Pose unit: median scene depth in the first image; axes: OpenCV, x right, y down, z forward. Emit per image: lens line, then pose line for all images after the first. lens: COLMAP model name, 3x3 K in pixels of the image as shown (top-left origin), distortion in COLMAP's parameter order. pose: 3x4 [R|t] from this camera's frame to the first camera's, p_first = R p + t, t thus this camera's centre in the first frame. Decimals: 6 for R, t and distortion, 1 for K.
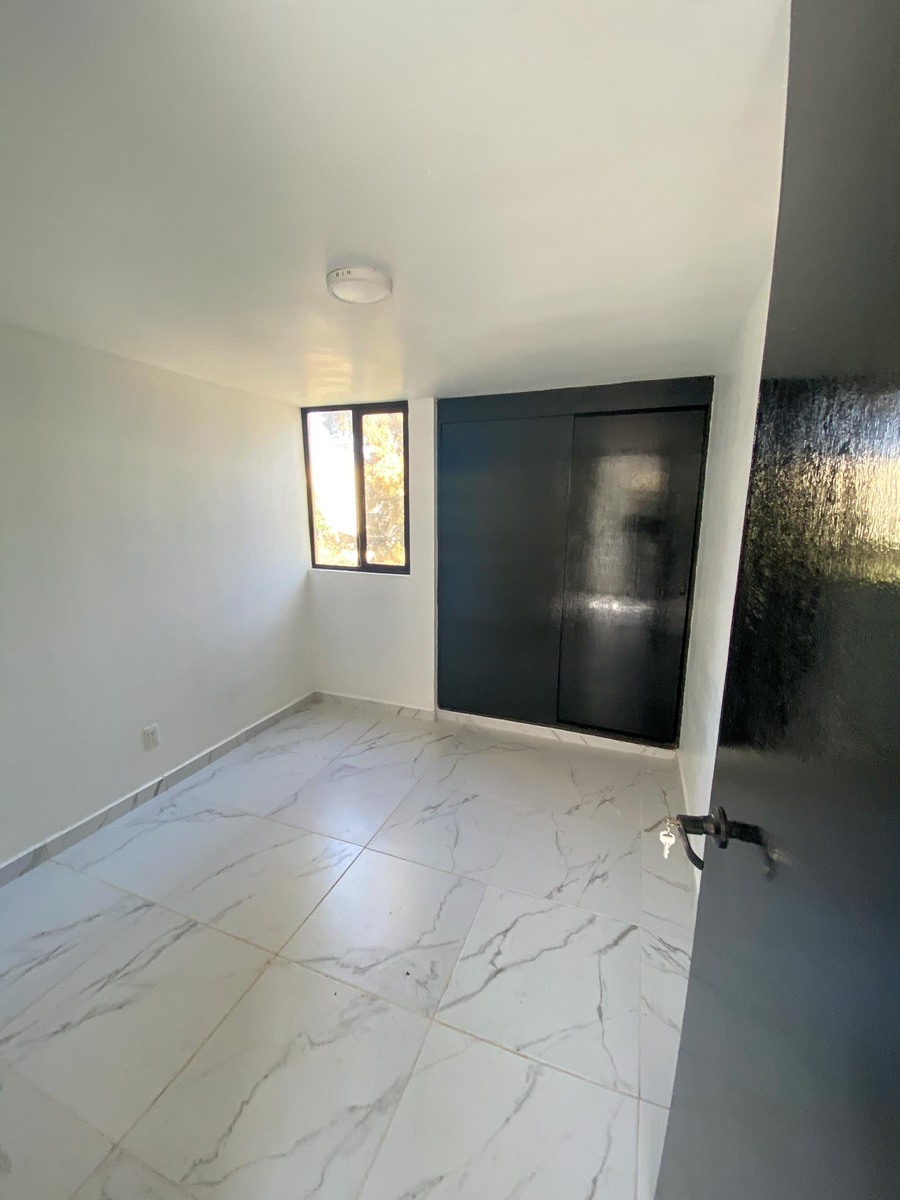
lens RADIAL K [[485.0, 0, 449.8], [0, 485.0, 597.5], [0, 0, 1]] dist [0.000073, -0.000165]
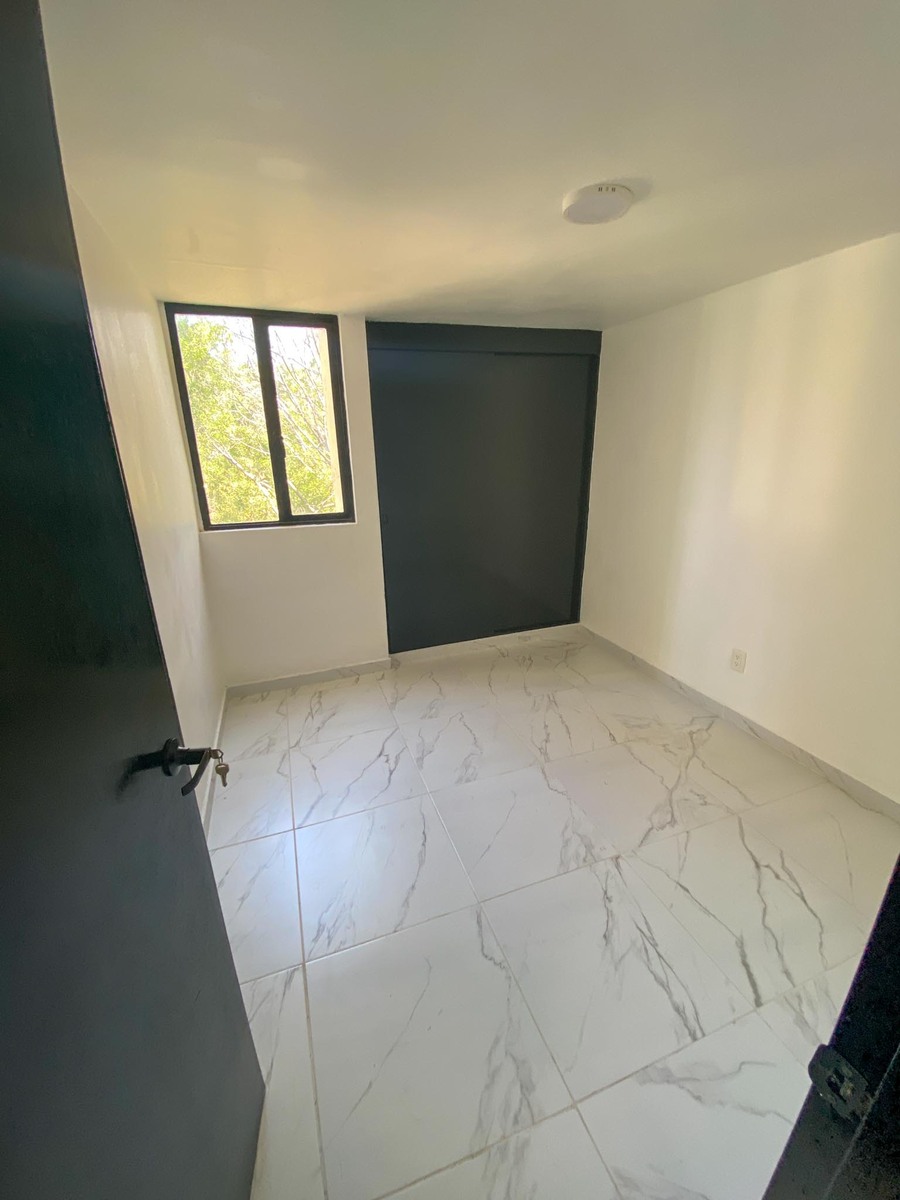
lens RADIAL K [[485.0, 0, 446.8], [0, 485.0, 602.4], [0, 0, 1]] dist [0.000073, -0.000165]
pose [[0.756488, -0.238026, 0.609155, -0.546128], [0.138612, 0.968611, 0.206346, -0.063058], [-0.639150, -0.071662, 0.765736, 0.178932]]
